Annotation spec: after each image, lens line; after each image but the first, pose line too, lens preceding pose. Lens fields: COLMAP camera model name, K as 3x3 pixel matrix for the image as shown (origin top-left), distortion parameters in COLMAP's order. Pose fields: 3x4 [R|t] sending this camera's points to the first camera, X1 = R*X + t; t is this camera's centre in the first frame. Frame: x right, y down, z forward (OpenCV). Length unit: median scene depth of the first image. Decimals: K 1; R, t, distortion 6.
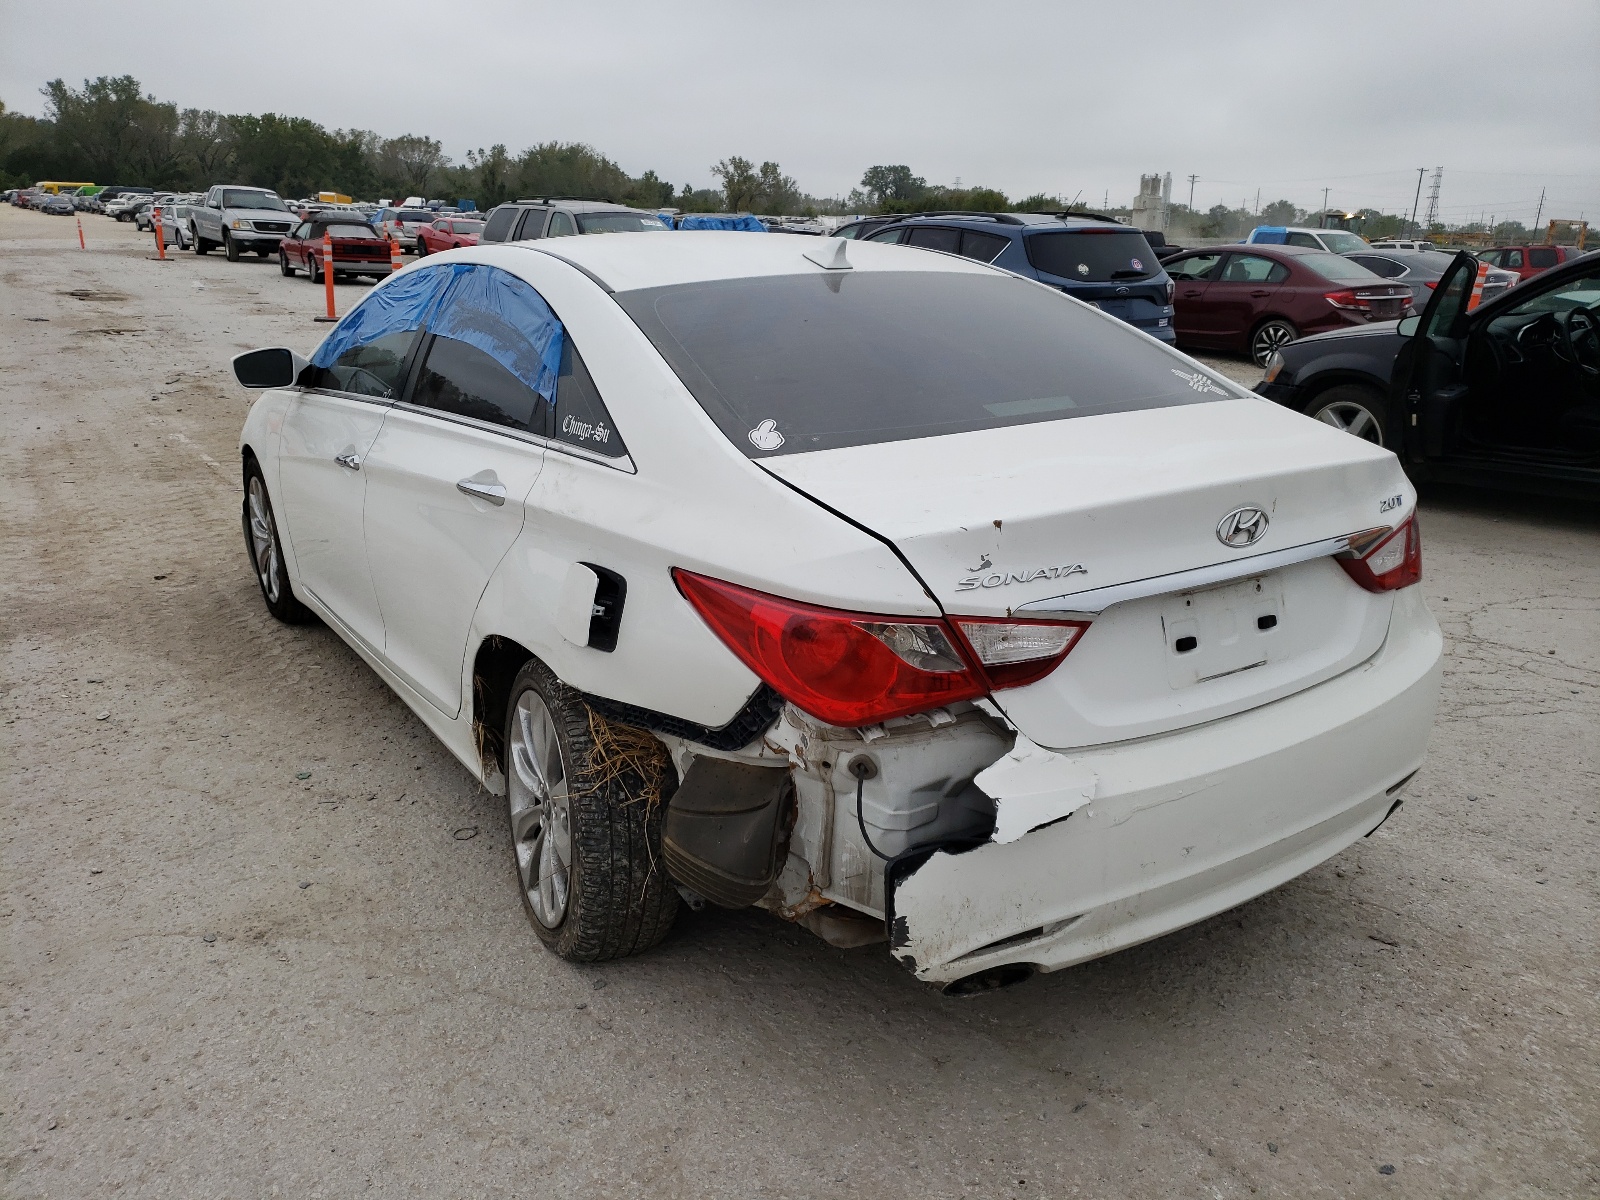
lens RADIAL K [[1216.0, 0, 805.3], [0, 1216.0, 598.4], [0, 0, 1]] dist [-0.000147, -0.010752]
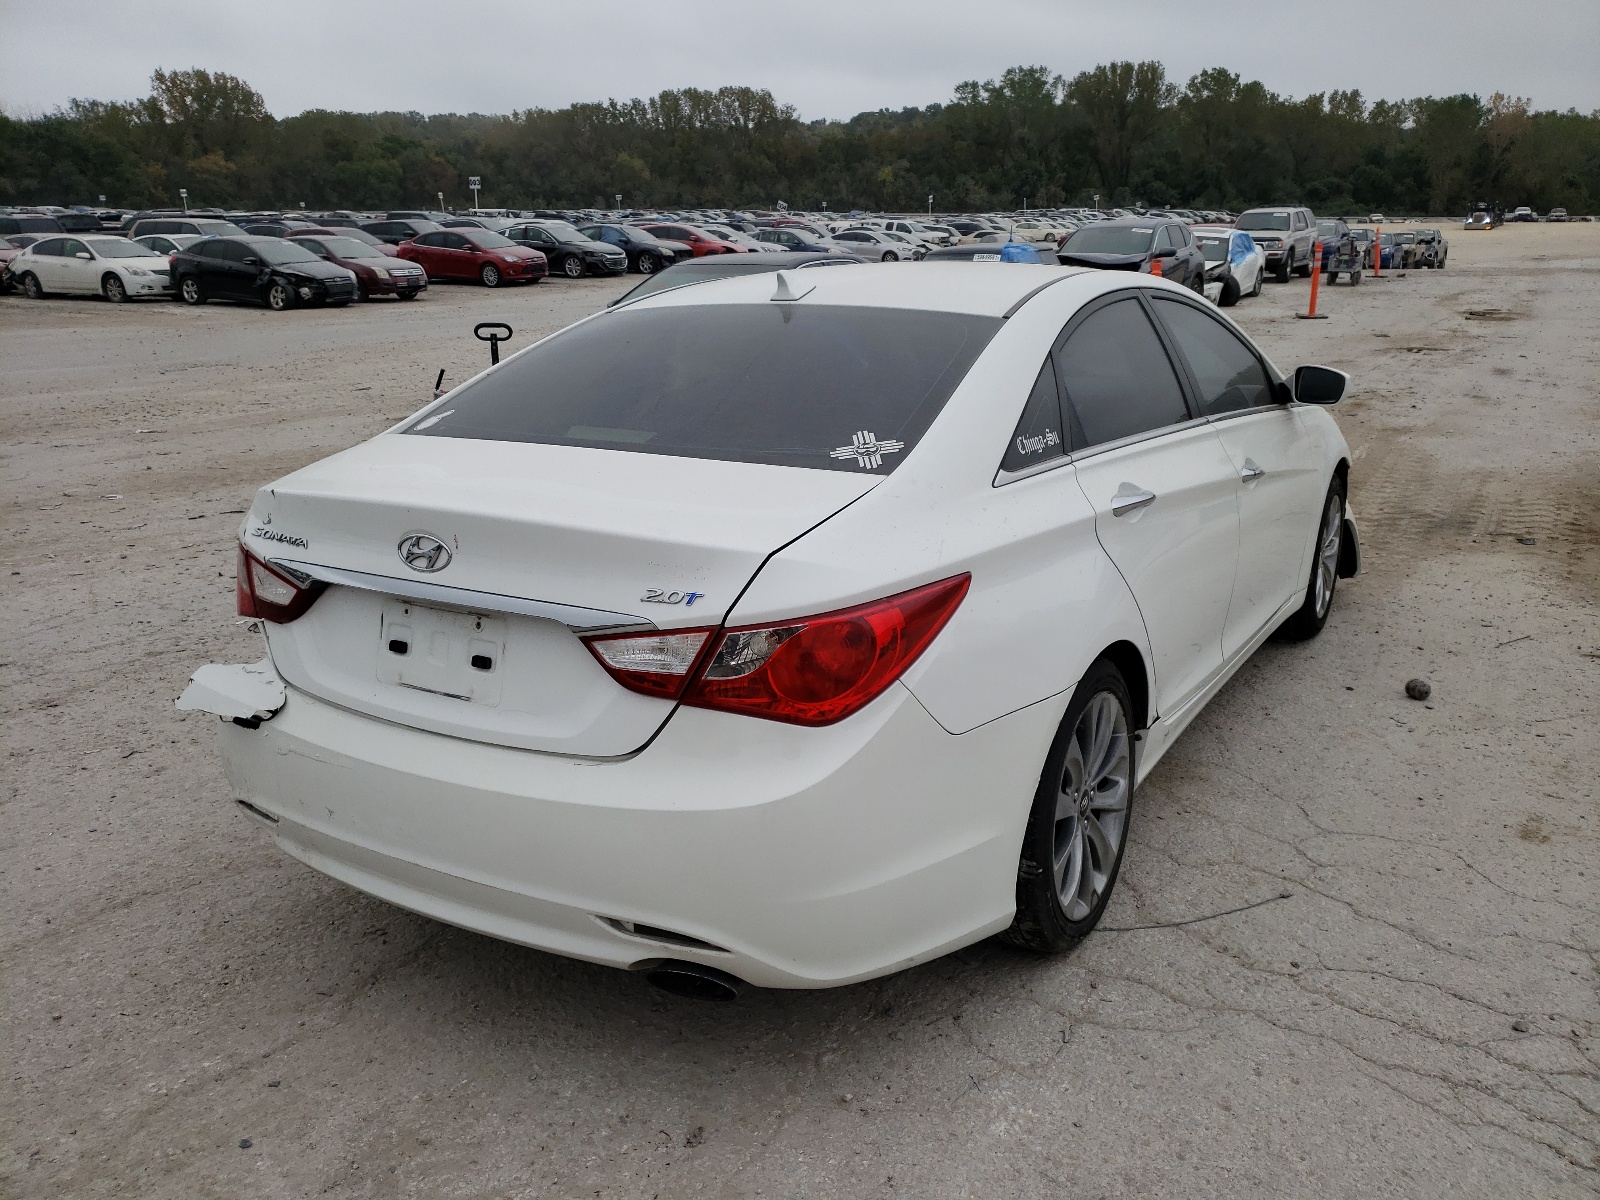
lens RADIAL K [[1216.0, 0, 805.6], [0, 1216.0, 602.0], [0, 0, 1]] dist [-0.000147, -0.010752]
pose [[0.472954, 0.240950, -0.847501, 1.398820], [-0.249906, 0.959064, 0.133206, -0.237309], [0.844904, 0.148795, 0.513807, 0.737554]]
